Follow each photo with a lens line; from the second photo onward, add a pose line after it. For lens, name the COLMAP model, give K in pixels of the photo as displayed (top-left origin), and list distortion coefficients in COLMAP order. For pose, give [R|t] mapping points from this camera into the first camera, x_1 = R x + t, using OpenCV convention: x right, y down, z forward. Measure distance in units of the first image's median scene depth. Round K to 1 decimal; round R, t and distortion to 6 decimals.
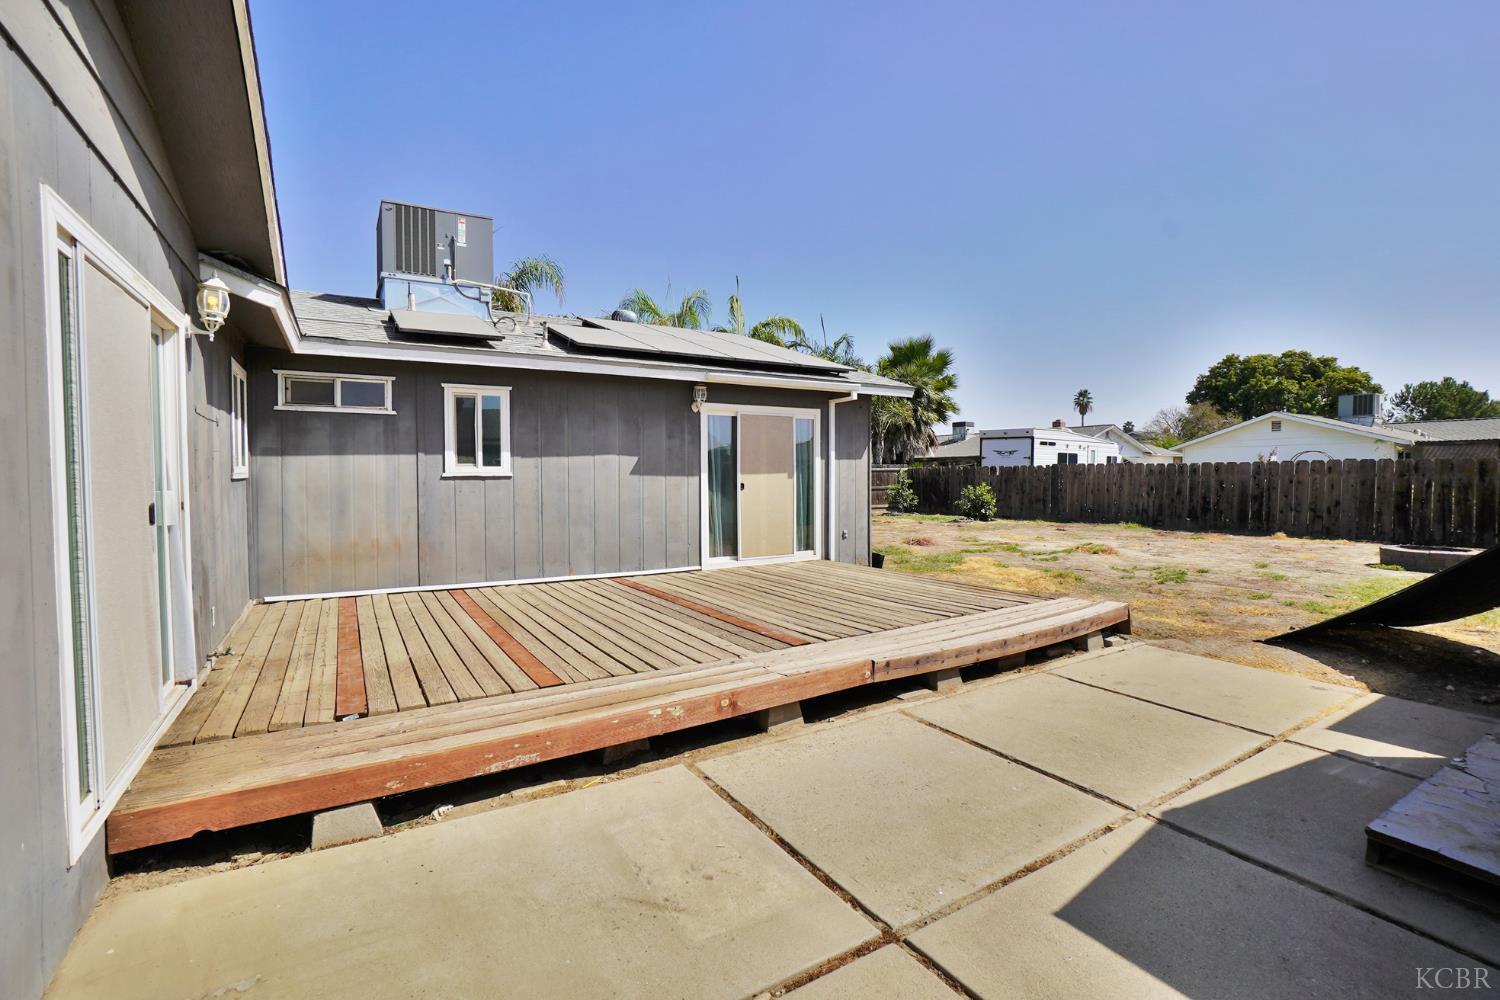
lens RADIAL K [[667.4, 0, 734.2], [0, 667.4, 490.3], [0, 0, 1]] dist [-0.063039, 0.024675]
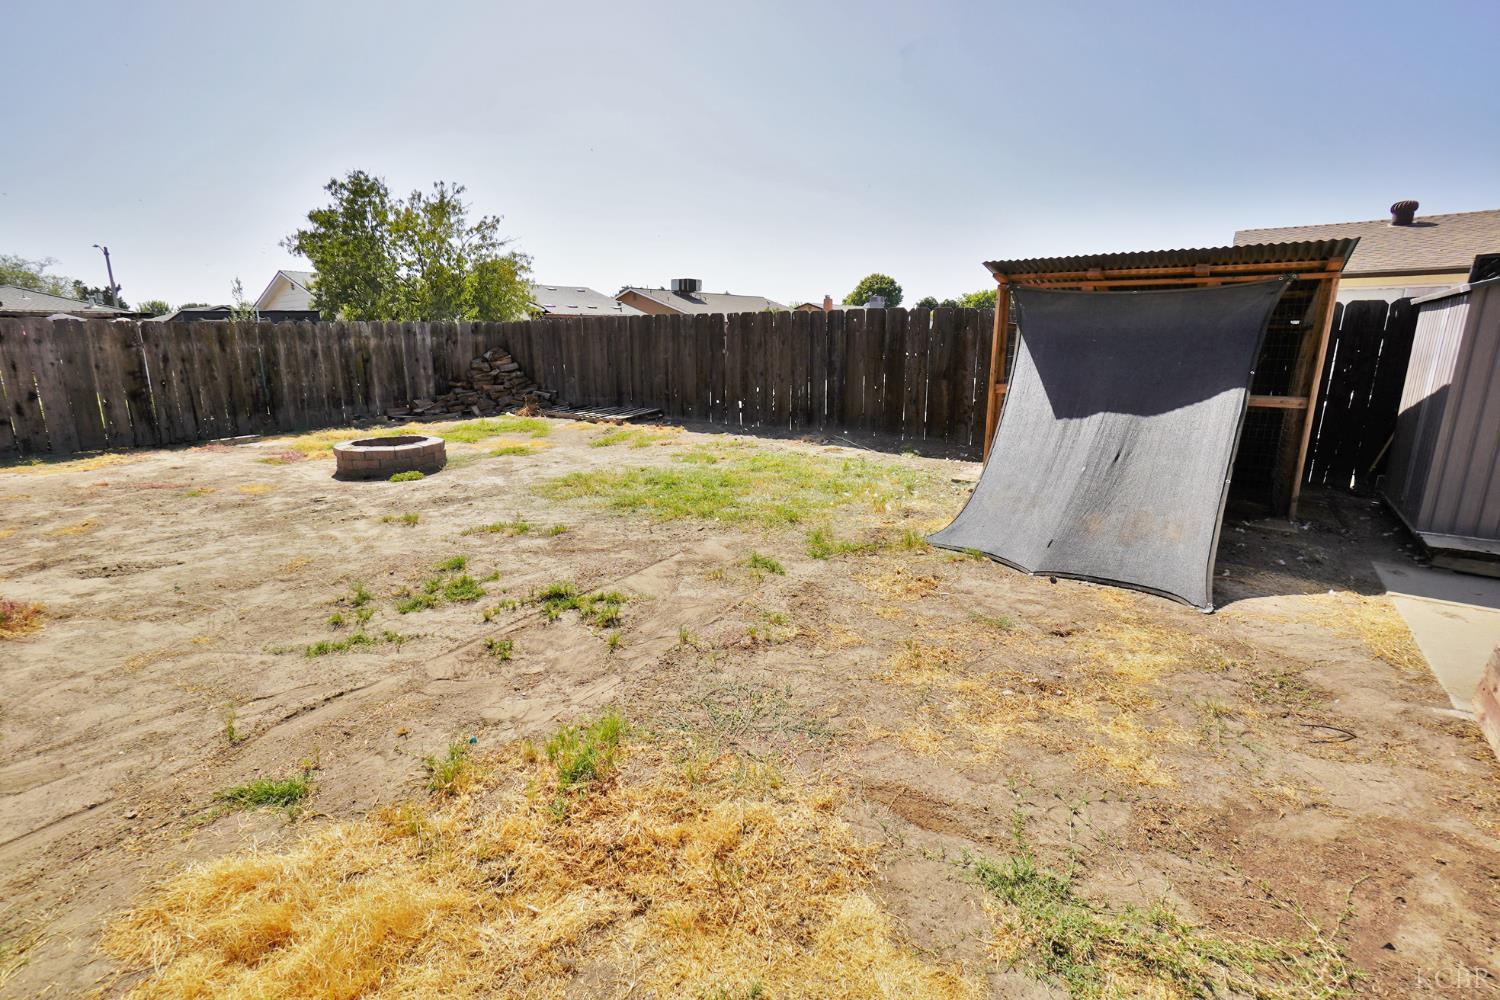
lens RADIAL K [[662.5, 0, 728.3], [0, 662.5, 489.3], [0, 0, 1]] dist [-0.063933, 0.023494]
pose [[-0.359862, -0.205716, 0.910044, 0.189997], [0.028178, 0.972549, 0.230987, -0.014328], [-0.932580, 0.108767, -0.344187, 0.697379]]
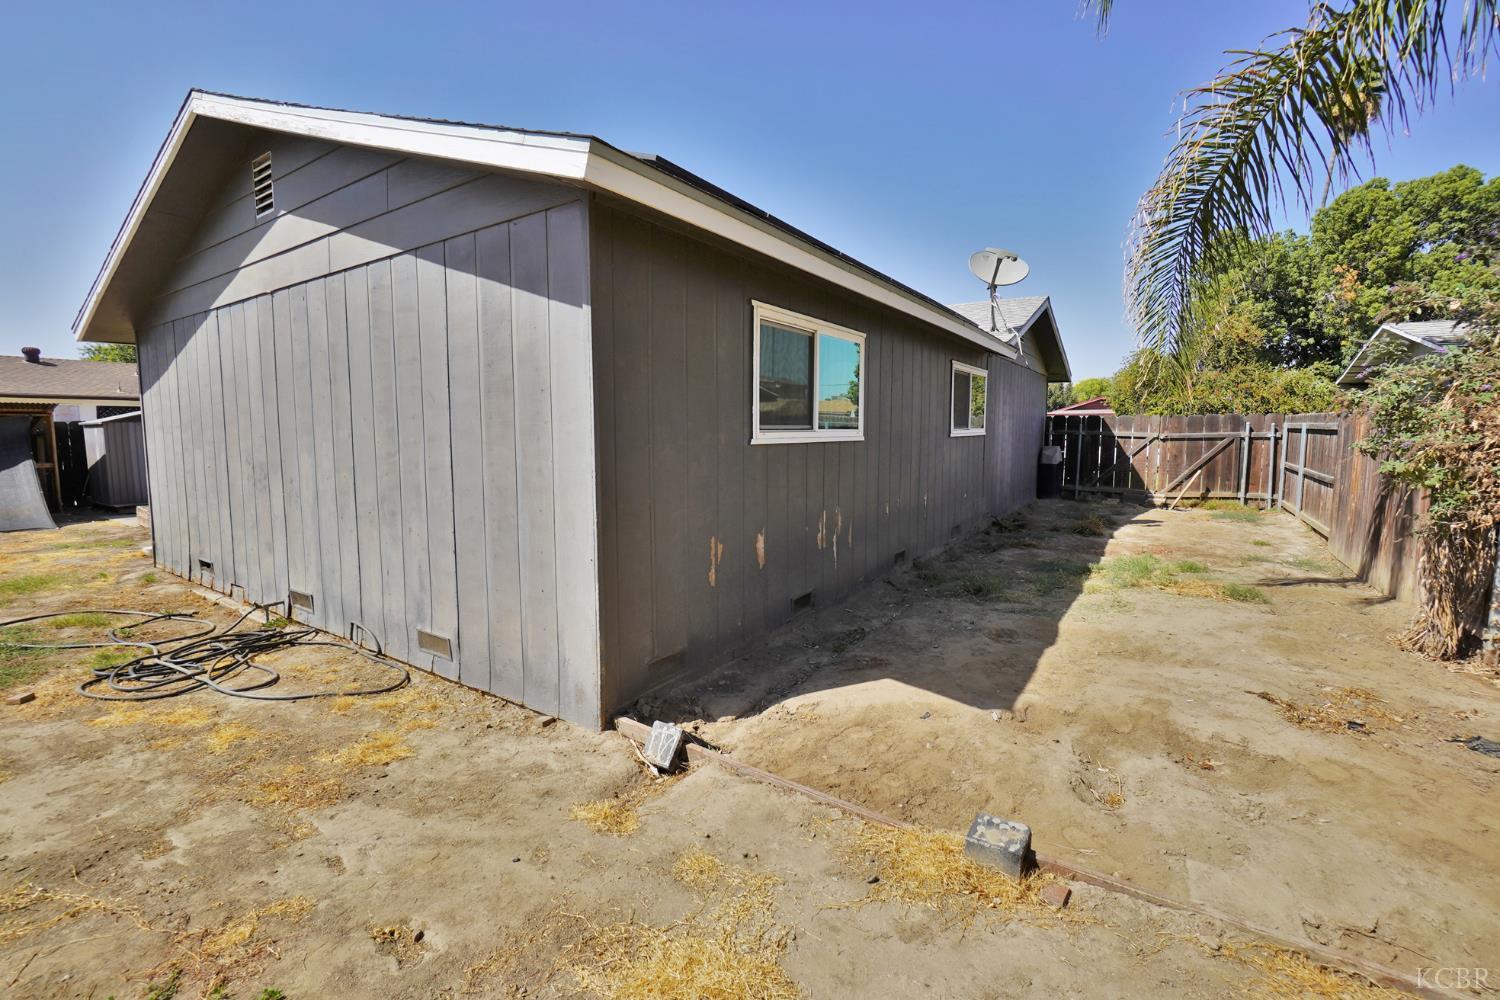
lens RADIAL K [[662.5, 0, 728.3], [0, 662.5, 489.3], [0, 0, 1]] dist [-0.063933, 0.023494]
pose [[-0.906052, 0.043208, -0.420954, -0.075754], [-0.006920, 0.993127, 0.116833, -0.046627], [0.423109, 0.108770, -0.899526, 1.484250]]
